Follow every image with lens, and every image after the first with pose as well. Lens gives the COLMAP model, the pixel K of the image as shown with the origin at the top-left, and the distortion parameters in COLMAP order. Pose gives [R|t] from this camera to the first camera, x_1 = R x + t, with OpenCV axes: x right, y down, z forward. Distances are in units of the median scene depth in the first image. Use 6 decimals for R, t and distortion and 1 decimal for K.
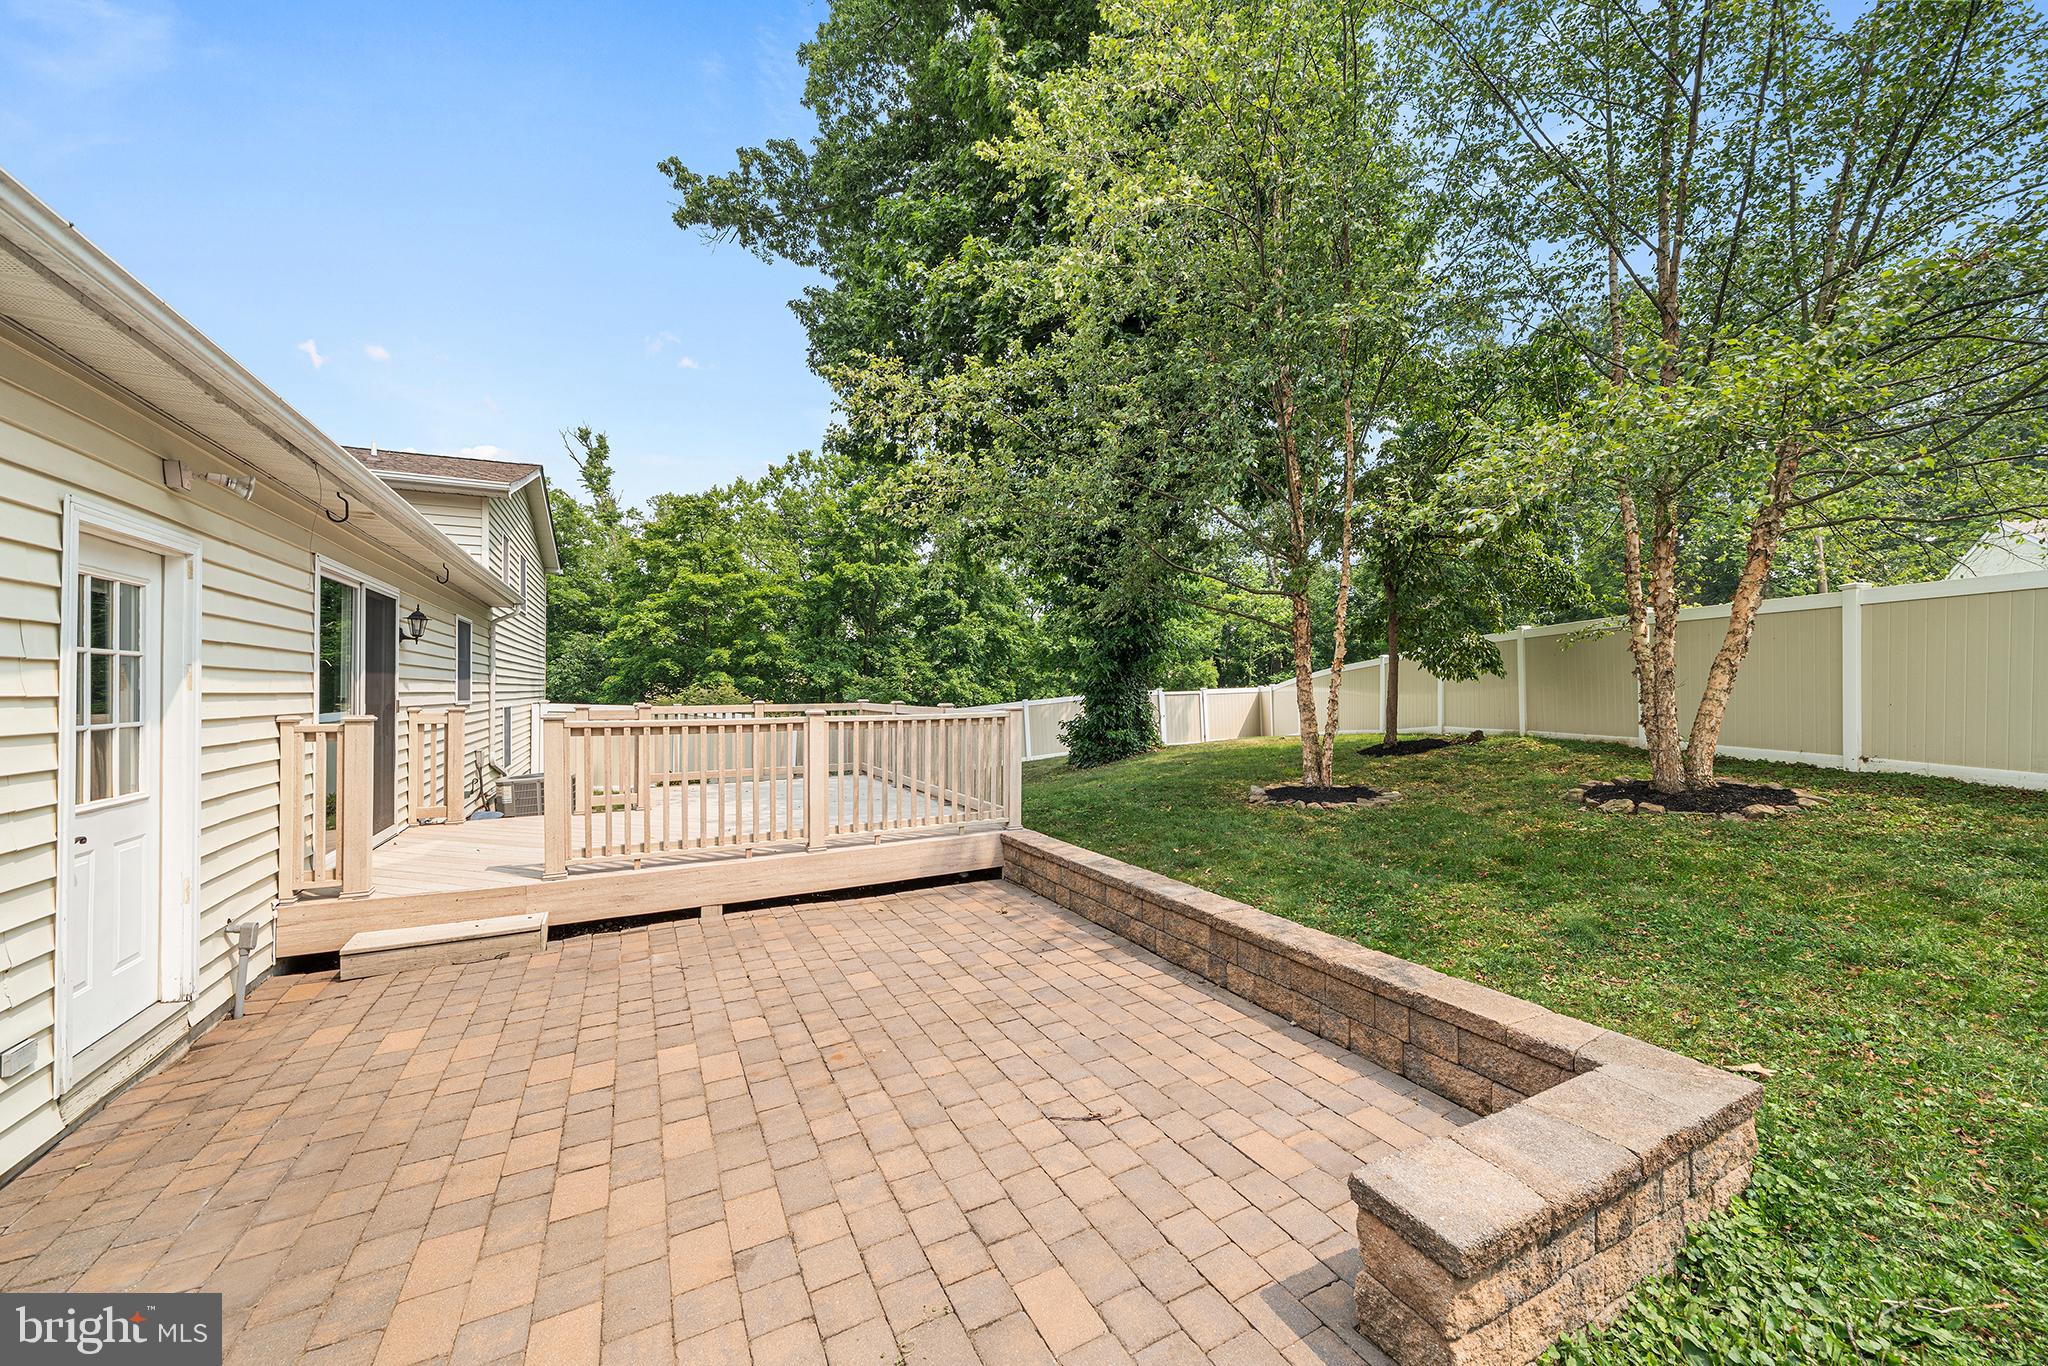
lens RADIAL K [[745.4, 0, 1024.0], [0, 745.4, 683.0], [0, 0, 1]] dist [0.000223, 0.000087]
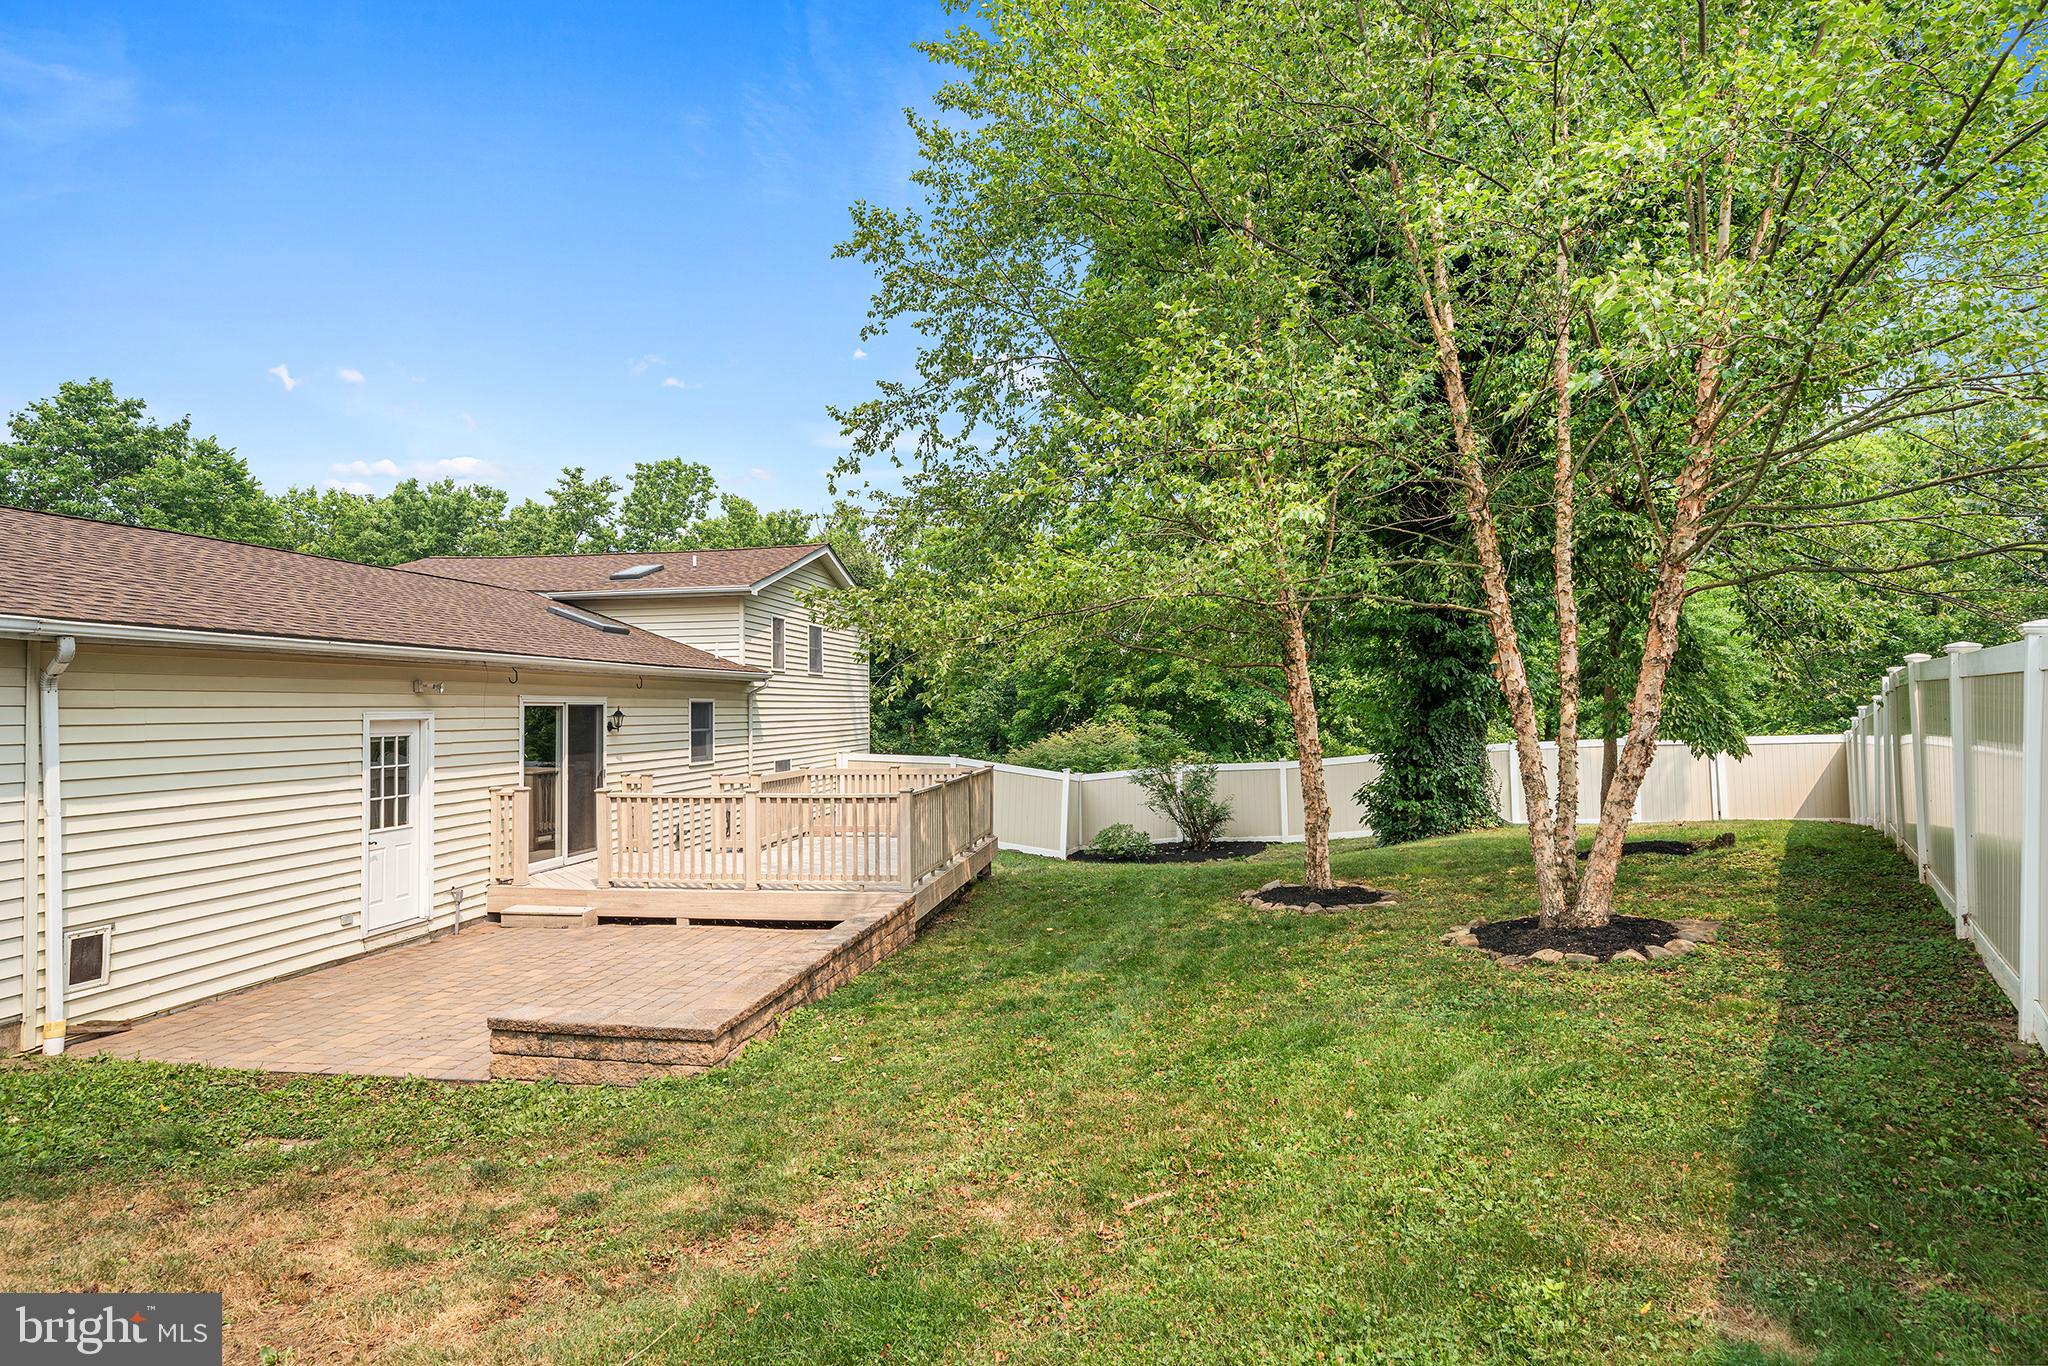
lens RADIAL K [[1057.0, 0, 1024.0], [0, 1057.0, 683.0], [0, 0, 1]] dist [-0.000244, -0.000137]
pose [[0.806190, -0.015277, -0.591460, 1.296453], [0.008346, 0.999861, -0.014451, -0.128955], [0.591598, 0.006714, 0.806205, -0.293418]]
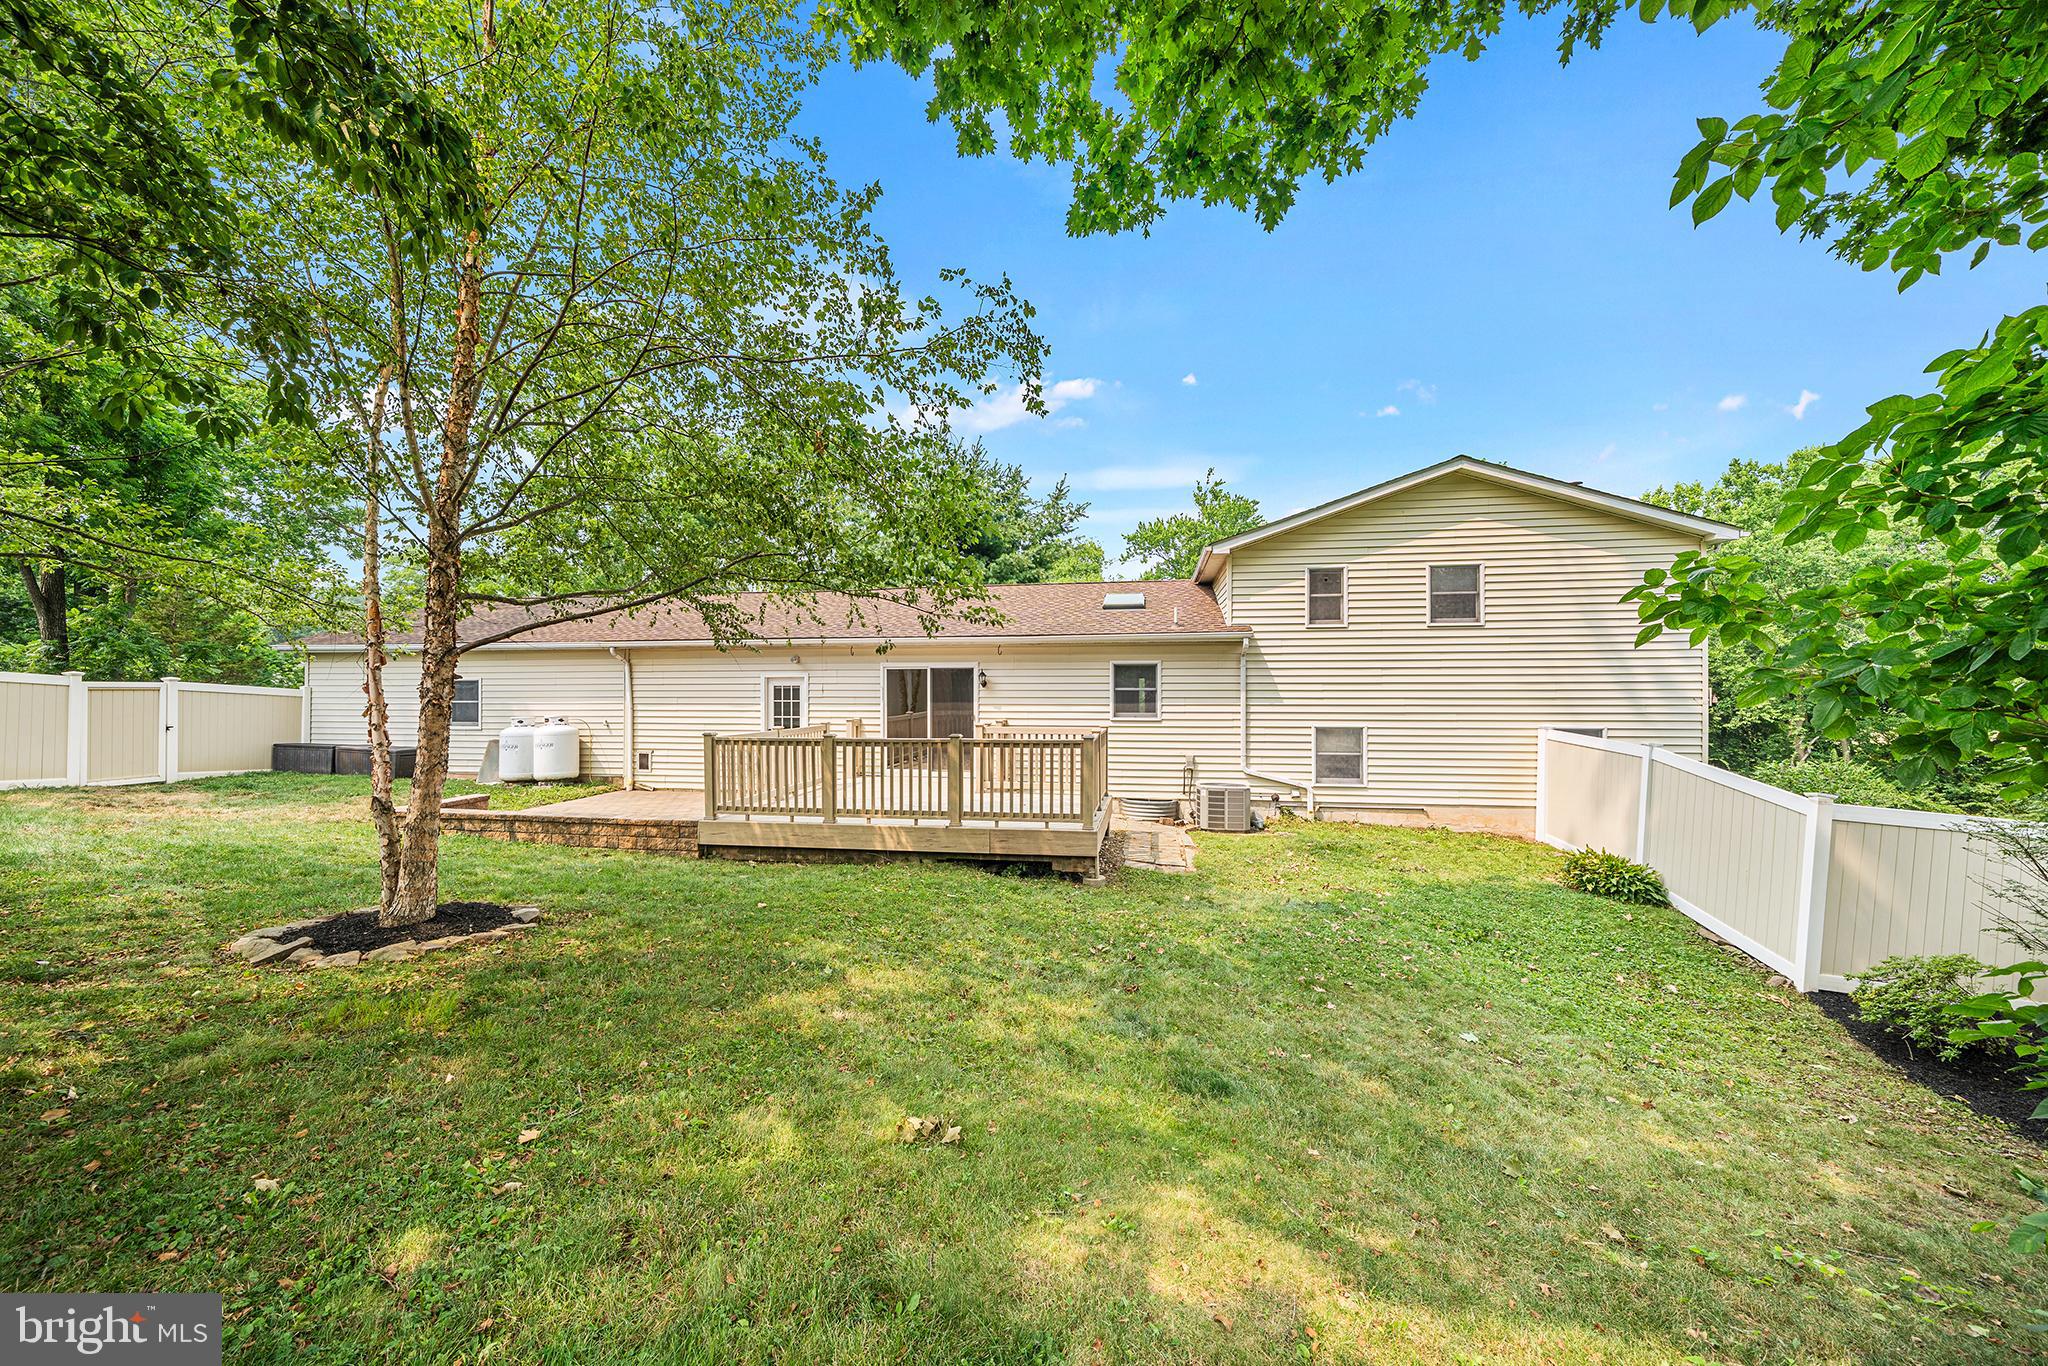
lens RADIAL K [[745.4, 0, 1024.0], [0, 745.4, 683.0], [0, 0, 1]] dist [0.000223, 0.000087]
pose [[-0.607475, 0.003520, -0.794331, 0.839274], [0.012812, 0.999904, -0.005368, -0.058809], [0.794235, -0.013438, -0.607462, 2.666044]]
